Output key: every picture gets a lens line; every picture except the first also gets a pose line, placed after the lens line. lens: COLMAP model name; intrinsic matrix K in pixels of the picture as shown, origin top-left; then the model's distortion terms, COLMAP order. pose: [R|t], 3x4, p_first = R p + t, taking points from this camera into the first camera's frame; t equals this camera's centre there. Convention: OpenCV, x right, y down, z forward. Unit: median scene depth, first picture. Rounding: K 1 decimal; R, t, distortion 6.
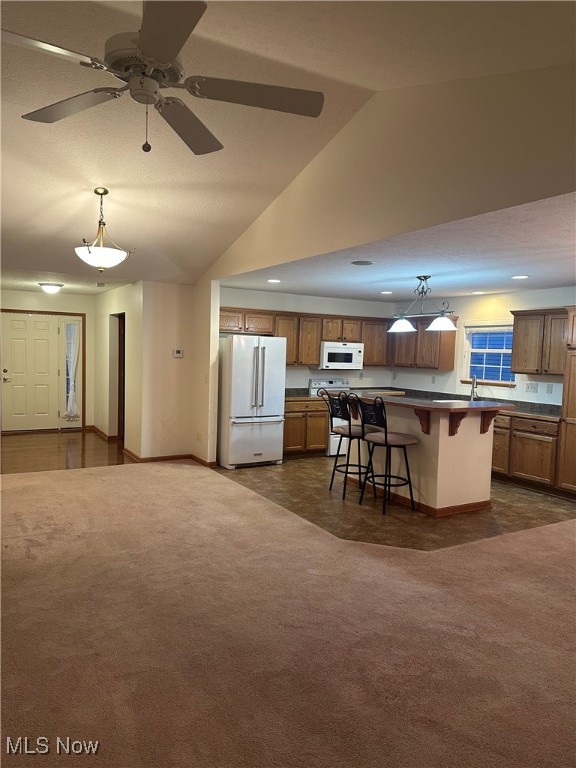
lens RADIAL K [[526.6, 0, 288.0], [0, 526.6, 384.0], [0, 0, 1]] dist [0.161045, -0.308361]
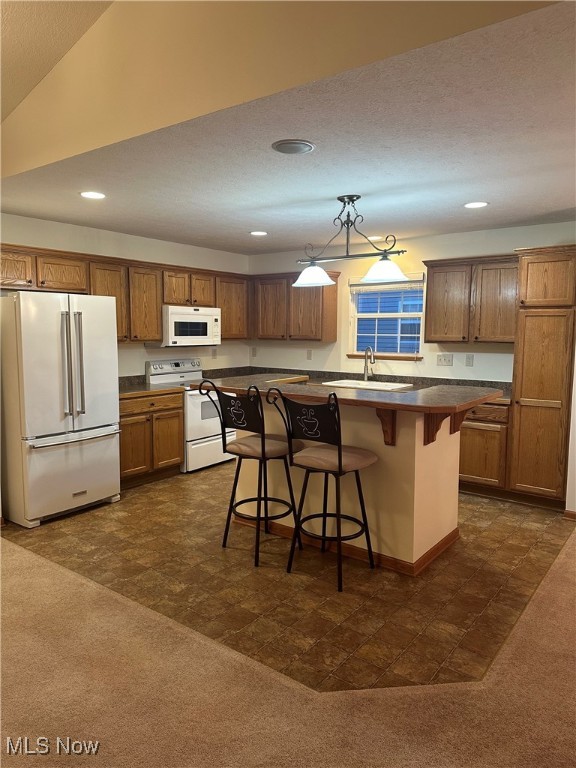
lens RADIAL K [[526.6, 0, 288.0], [0, 526.6, 384.0], [0, 0, 1]] dist [0.161045, -0.308361]
pose [[0.923022, -0.066038, 0.379038, -0.060106], [0.046539, 0.997089, 0.060389, -0.015738], [-0.381923, -0.038101, 0.923409, 0.347650]]
